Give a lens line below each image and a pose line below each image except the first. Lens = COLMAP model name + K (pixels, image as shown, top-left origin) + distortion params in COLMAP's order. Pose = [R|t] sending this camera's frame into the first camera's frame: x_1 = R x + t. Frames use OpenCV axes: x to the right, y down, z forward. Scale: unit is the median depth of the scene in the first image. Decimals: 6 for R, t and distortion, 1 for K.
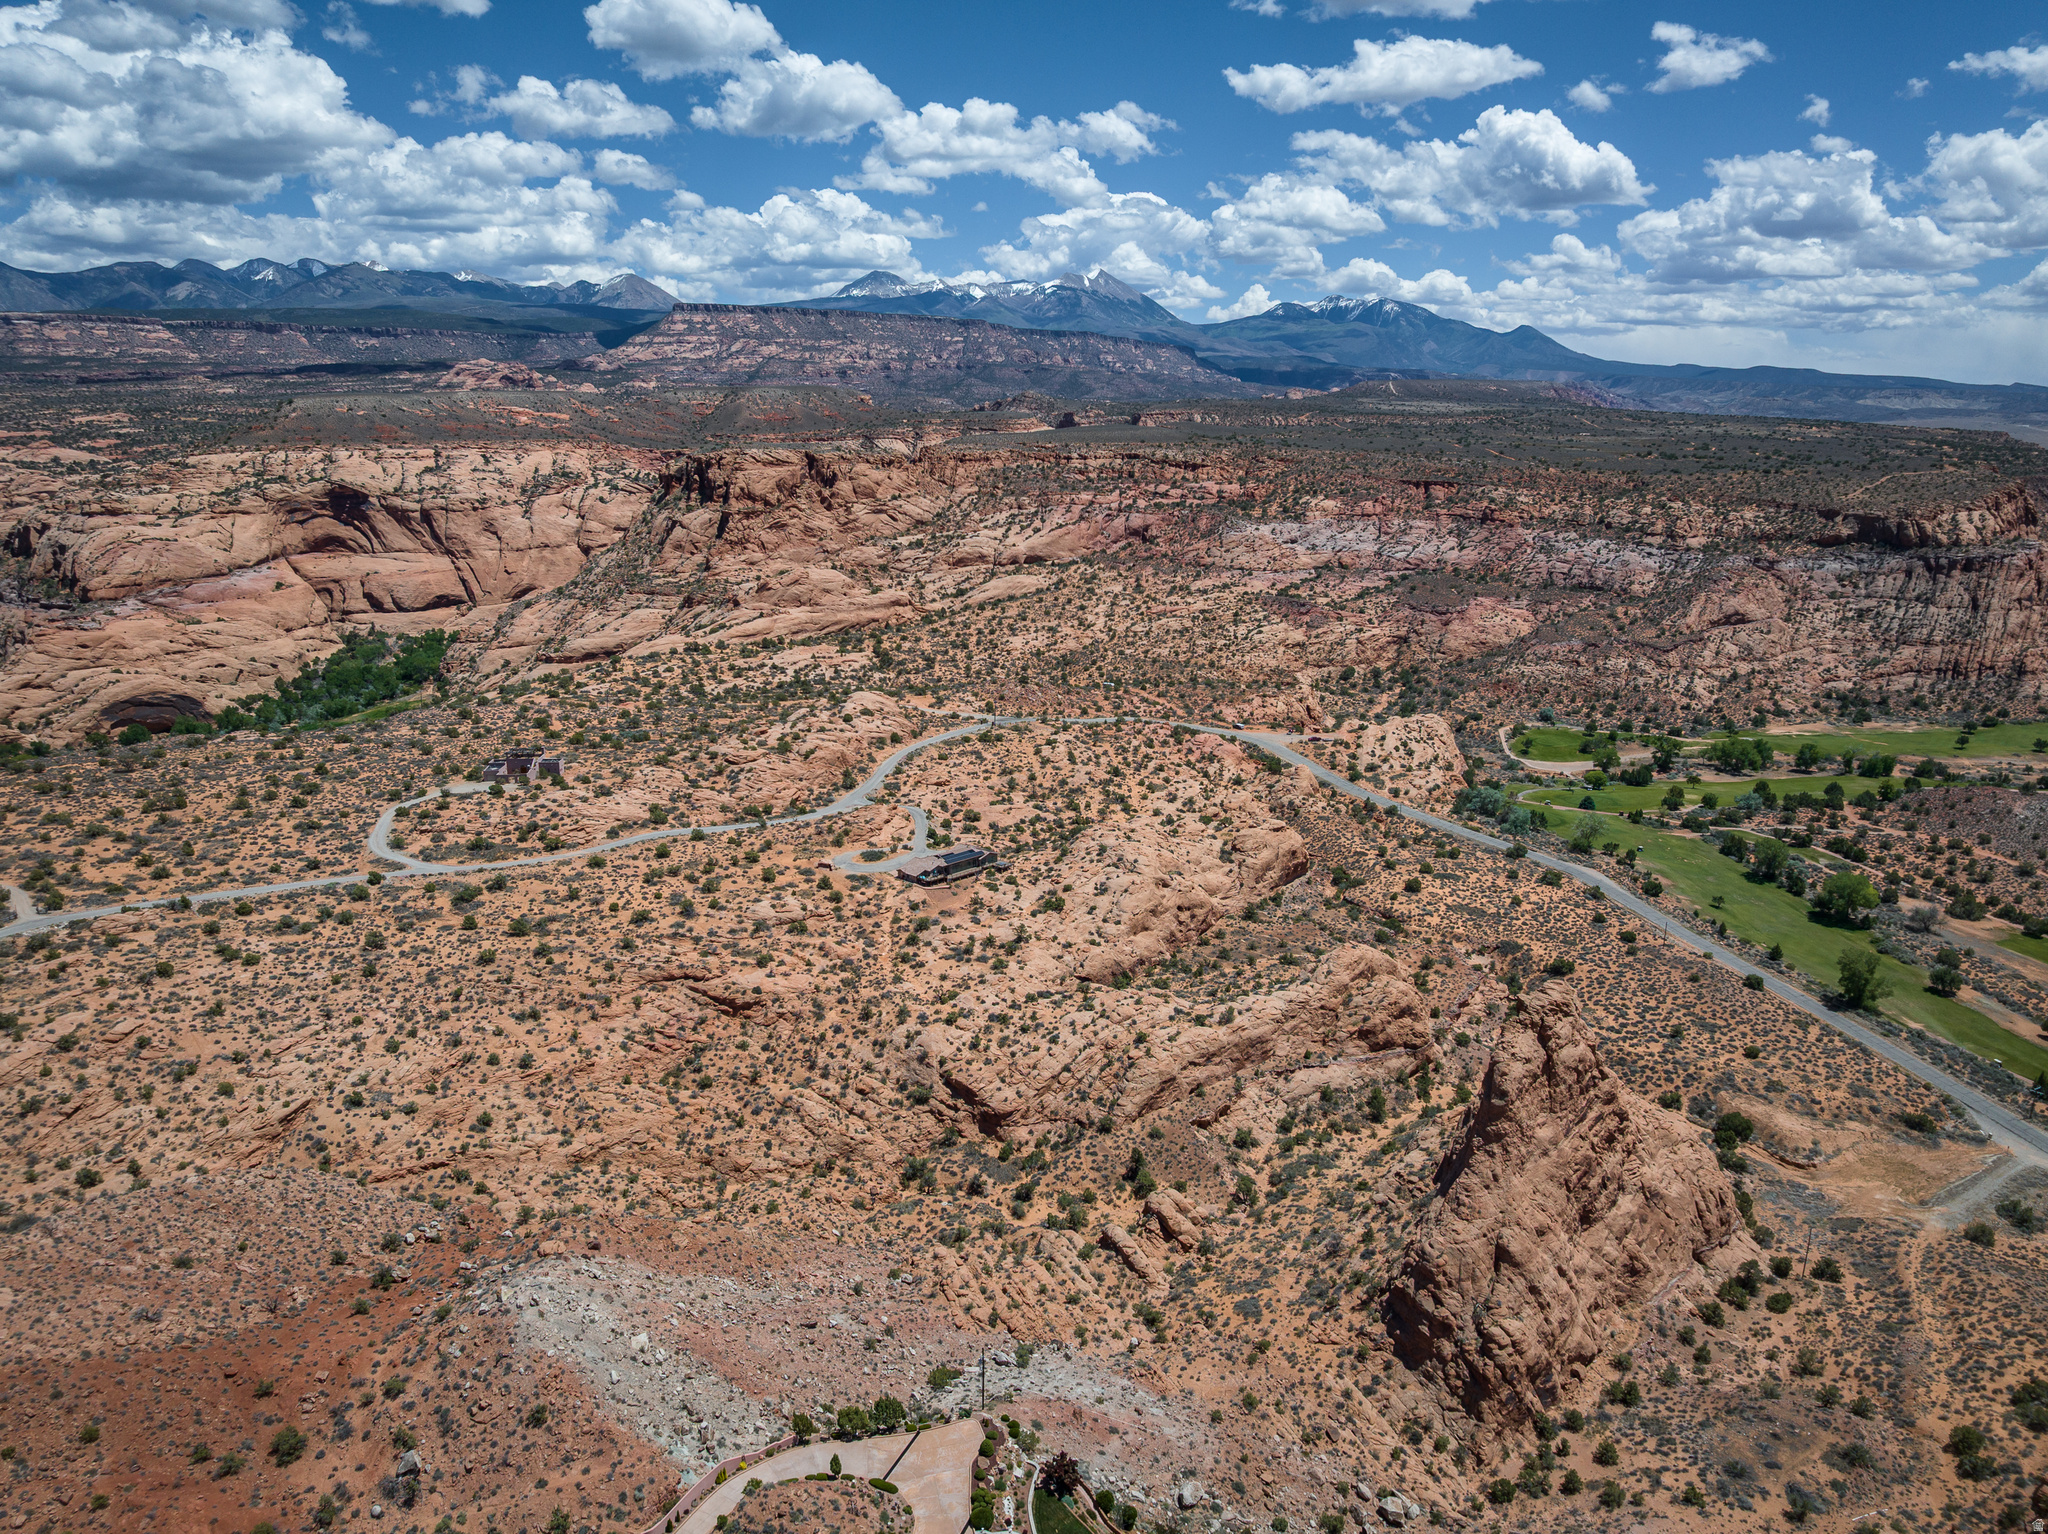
lens RADIAL K [[1446.1, 0, 1017.4], [0, 1446.1, 758.9], [0, 0, 1]] dist [-0.044329, 0.011097]
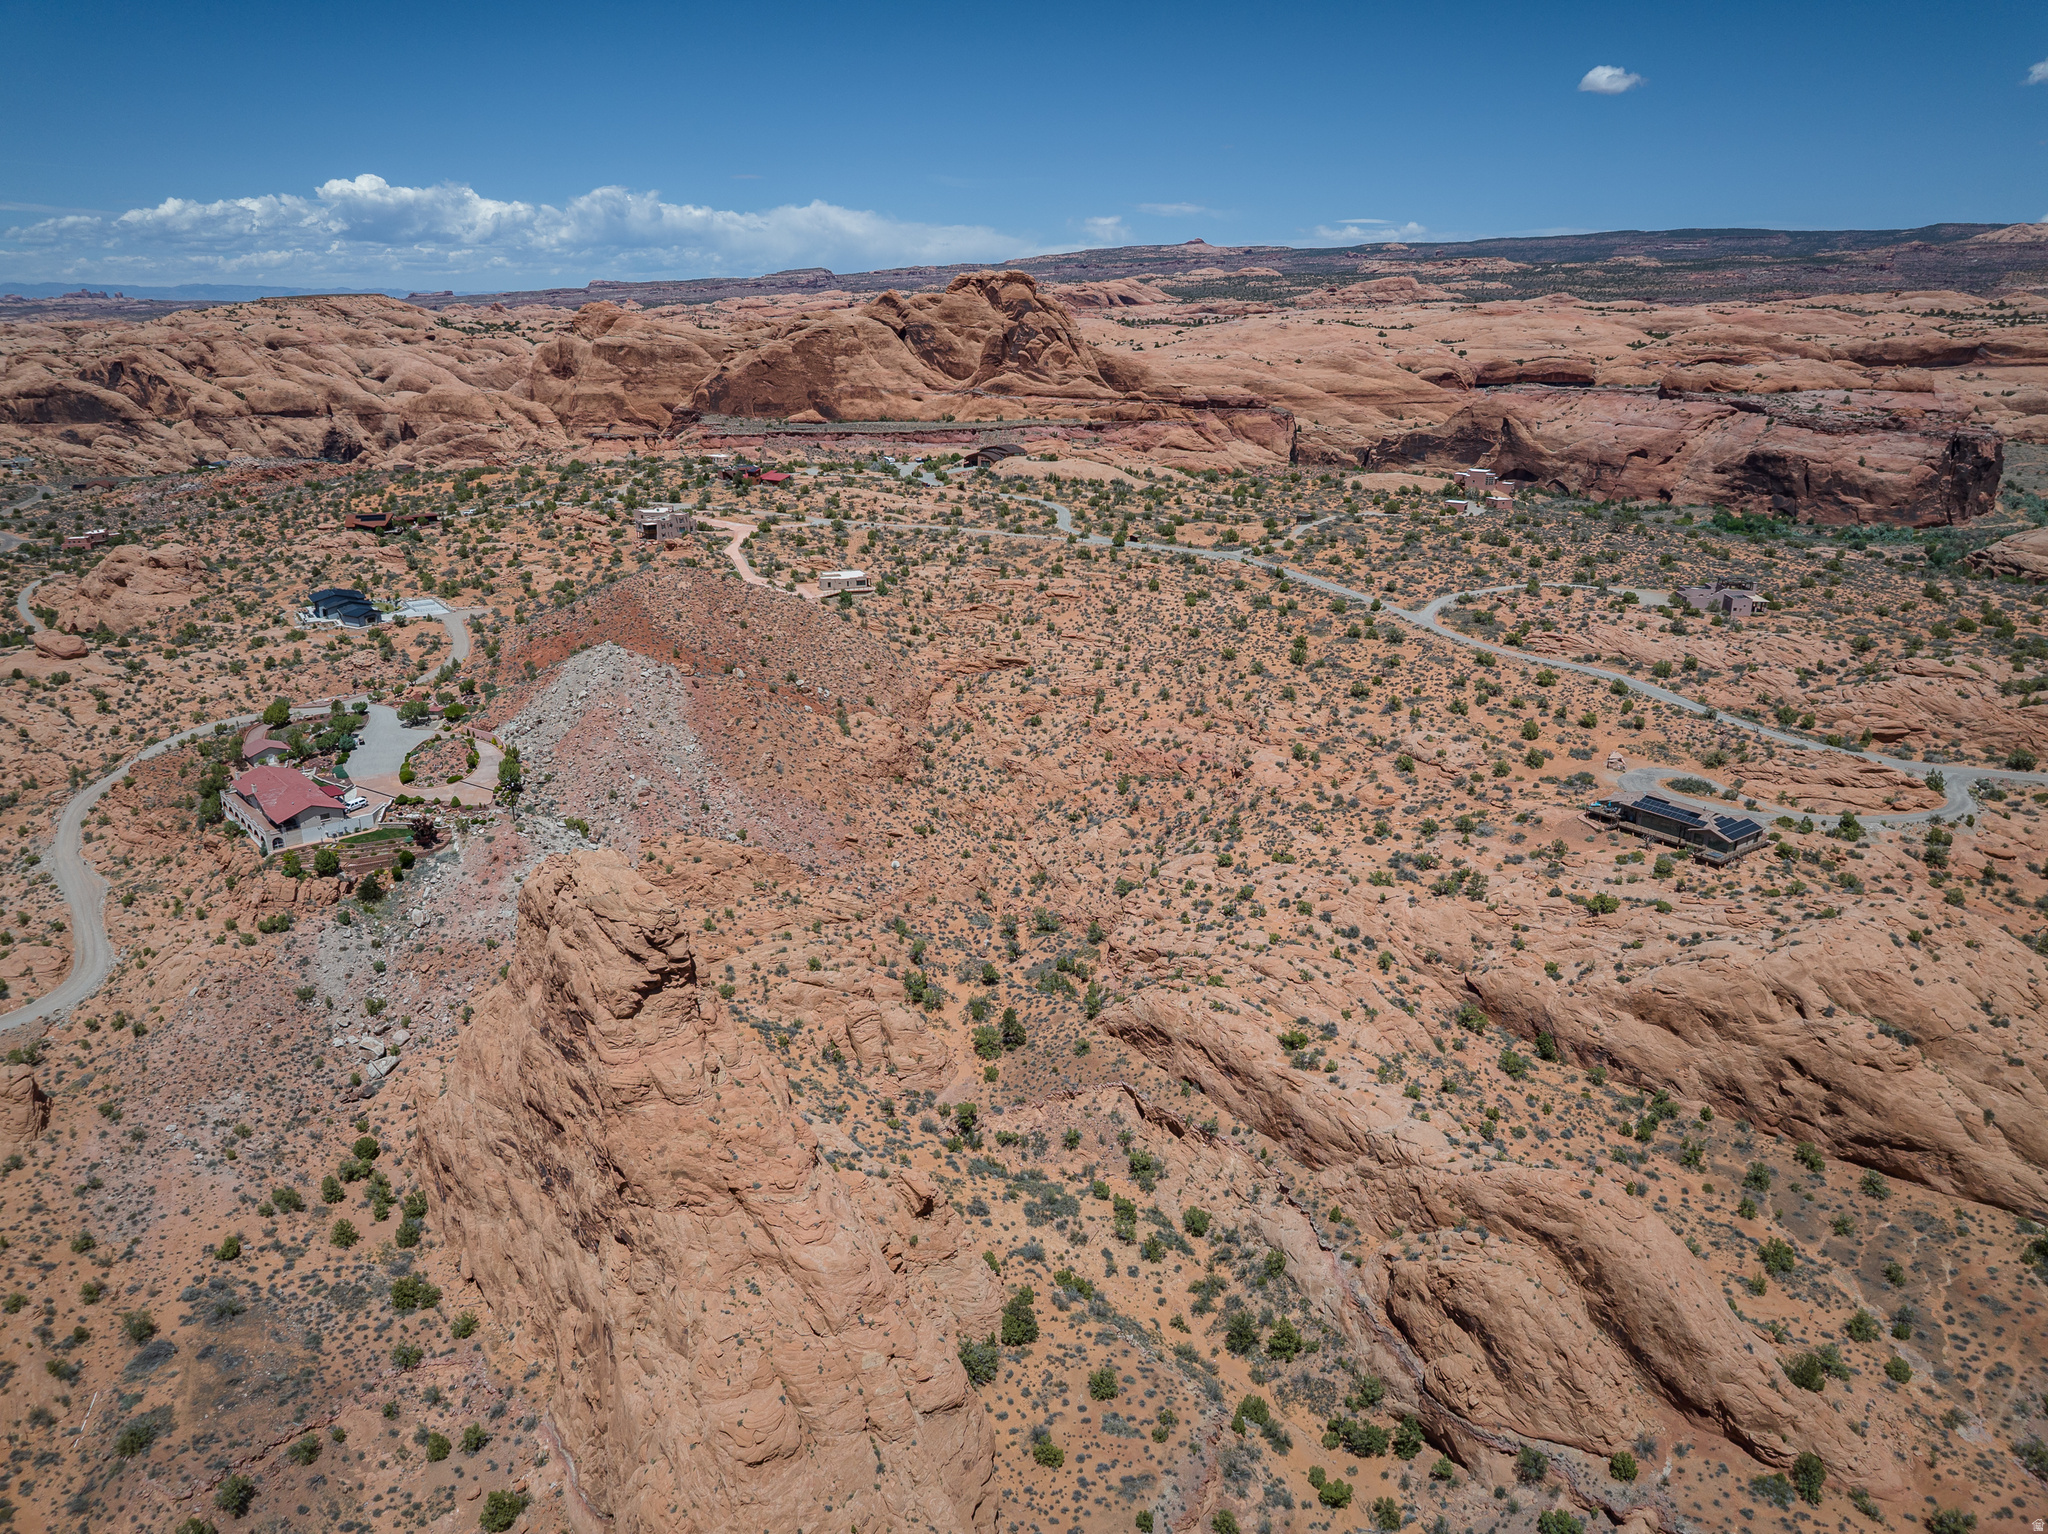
lens RADIAL K [[1446.1, 0, 1023.0], [0, 1446.1, 758.3], [0, 0, 1]] dist [-0.044329, 0.011097]
pose [[-0.154080, 0.297079, -0.942339, 0.266361], [-0.230374, 0.916641, 0.326645, -0.042949], [0.960826, 0.267420, -0.072797, 0.336201]]
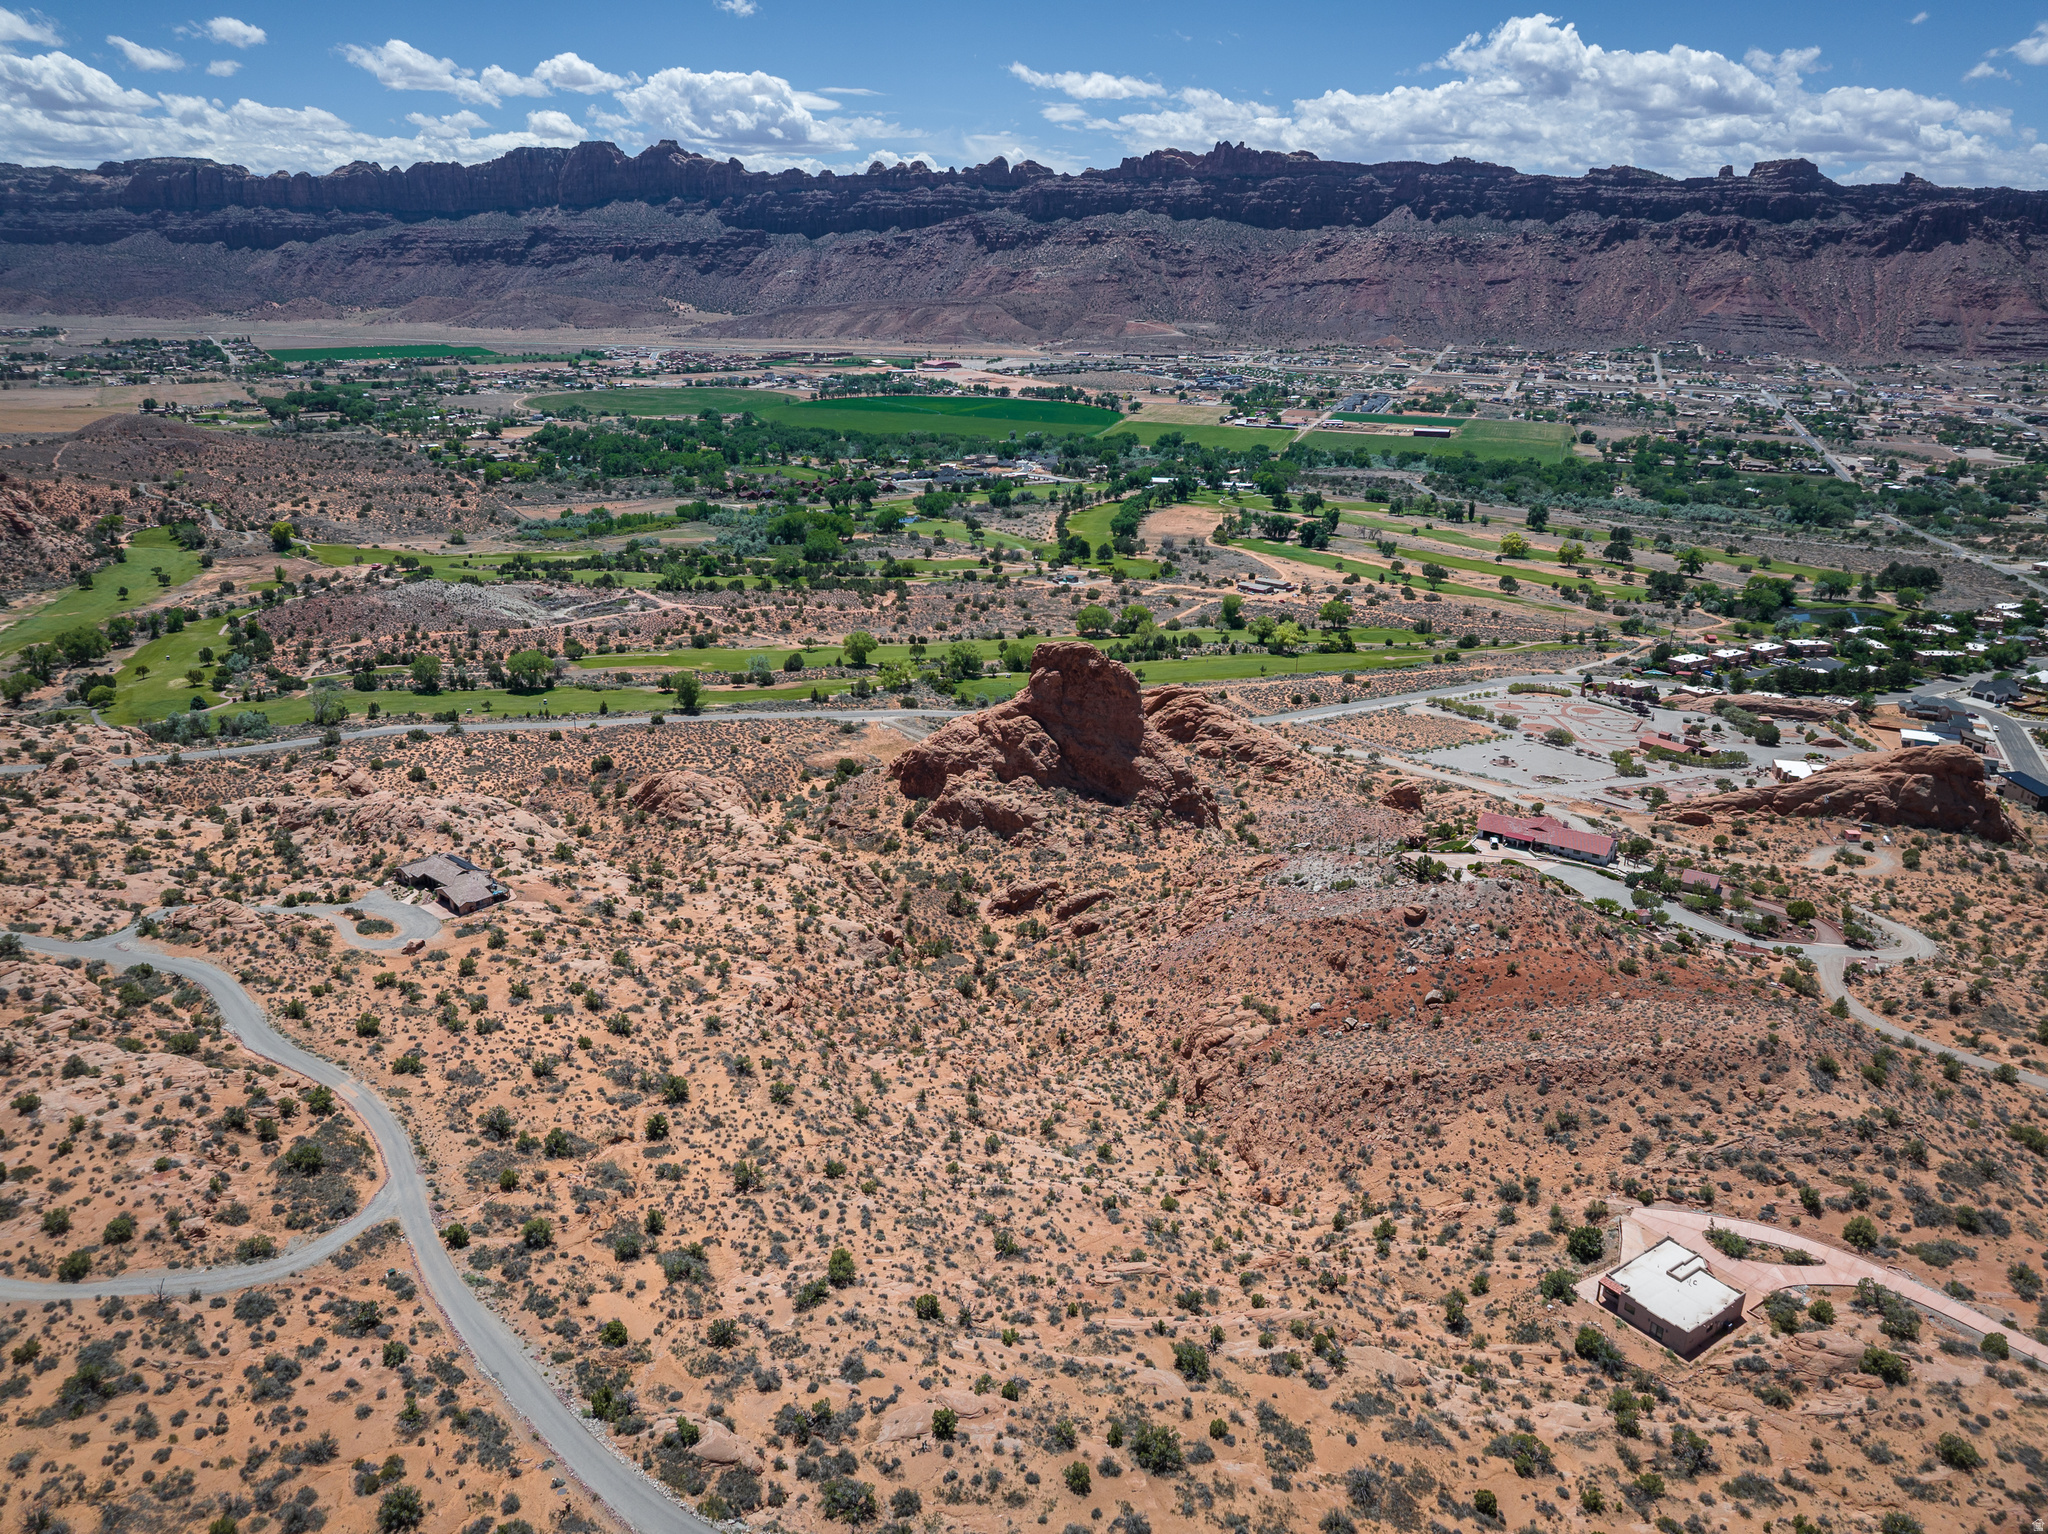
lens RADIAL K [[1446.1, 0, 1018.5], [0, 1446.1, 767.6], [0, 0, 1]] dist [-0.044329, 0.011097]
pose [[-0.071556, -0.329115, 0.941575, -0.357871], [0.226382, 0.914000, 0.336681, -0.081816], [-0.971407, 0.237247, 0.009103, 0.296880]]
